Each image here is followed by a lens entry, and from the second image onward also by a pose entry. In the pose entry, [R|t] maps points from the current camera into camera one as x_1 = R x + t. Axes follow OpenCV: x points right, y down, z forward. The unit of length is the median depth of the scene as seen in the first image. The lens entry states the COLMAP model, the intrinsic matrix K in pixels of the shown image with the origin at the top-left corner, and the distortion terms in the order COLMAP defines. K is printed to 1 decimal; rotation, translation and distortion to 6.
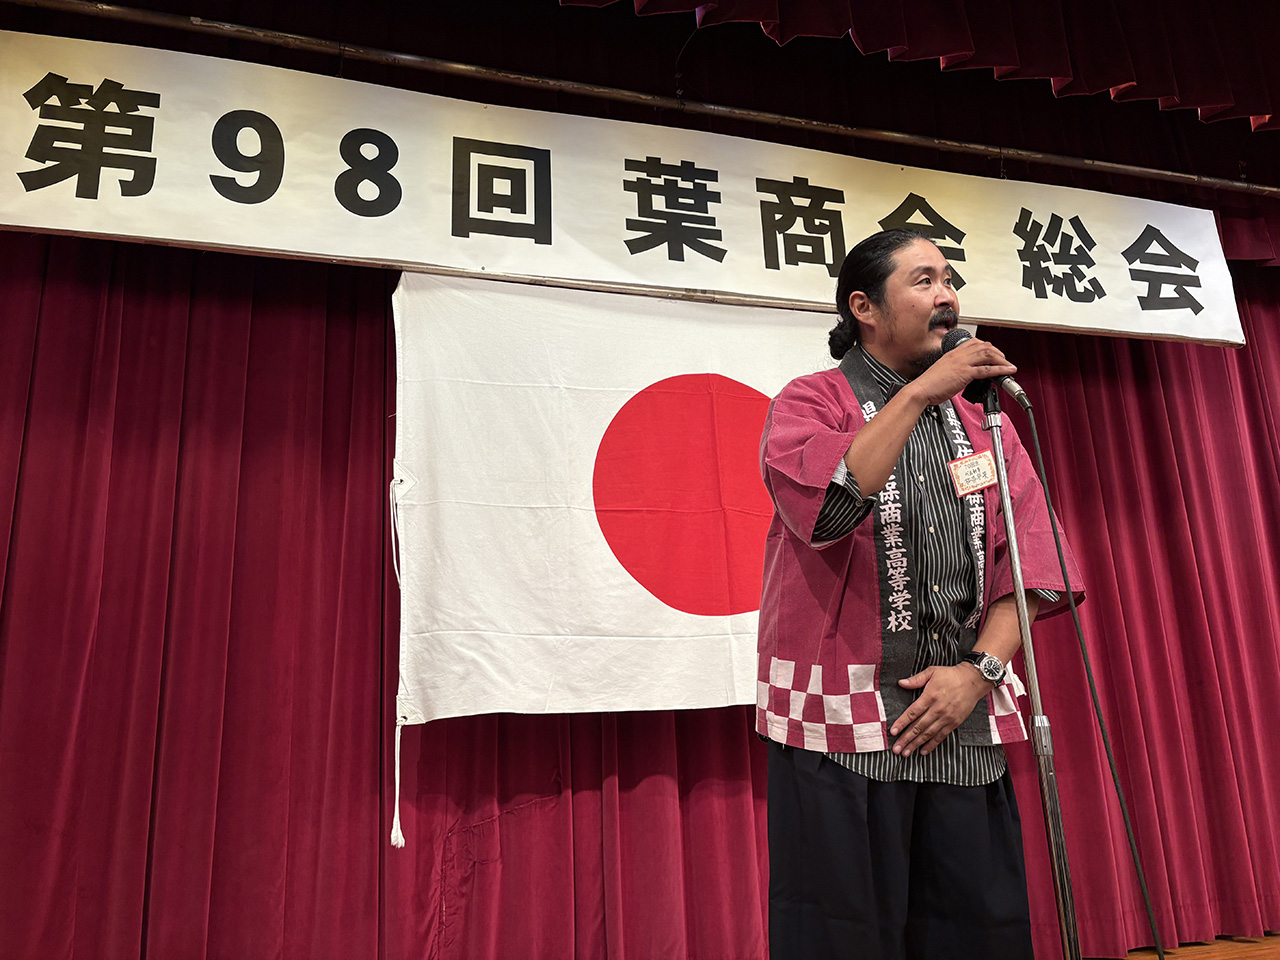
lens RADIAL K [[981.1, 0, 649.2], [0, 981.1, 483.3], [0, 0, 1]] dist [0.006404, 0.010683]
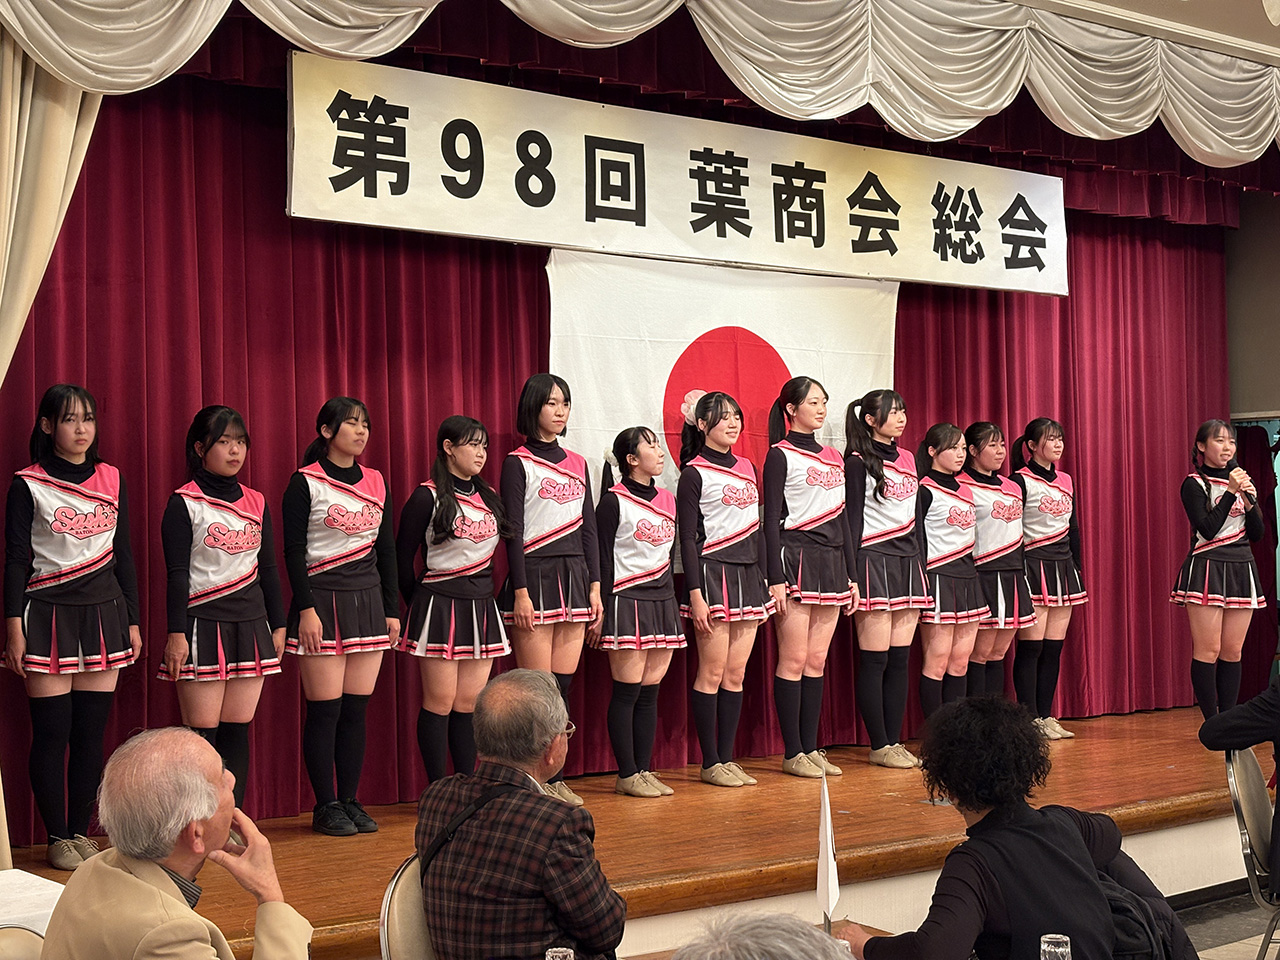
lens RADIAL K [[1942.7, 0, 636.4], [0, 1942.7, 483.7], [0, 0, 1]] dist [0.076186, 0.000000]
pose [[0.920994, 0.031618, 0.388290, -1.058160], [-0.118952, 0.971926, 0.203003, -0.414955], [-0.370971, -0.233152, 0.898900, -1.347079]]
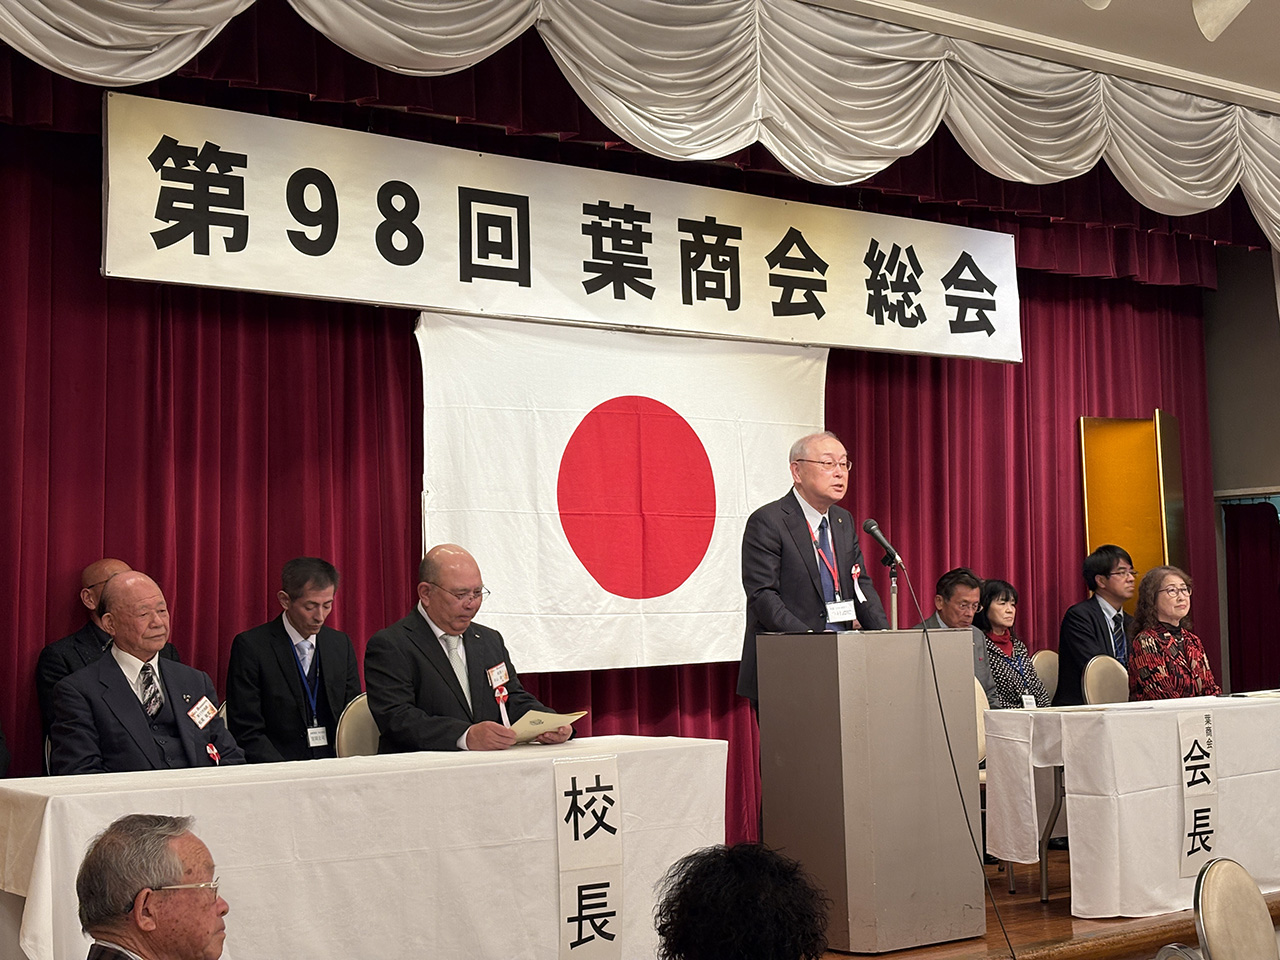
lens RADIAL K [[1942.7, 0, 633.7], [0, 1942.7, 488.2], [0, 0, 1]] dist [0.076186, 0.000000]
pose [[0.928525, 0.037926, 0.369328, -0.798588], [-0.105270, 0.980838, 0.163936, -0.383474], [-0.356033, -0.191098, 0.914725, -1.167056]]
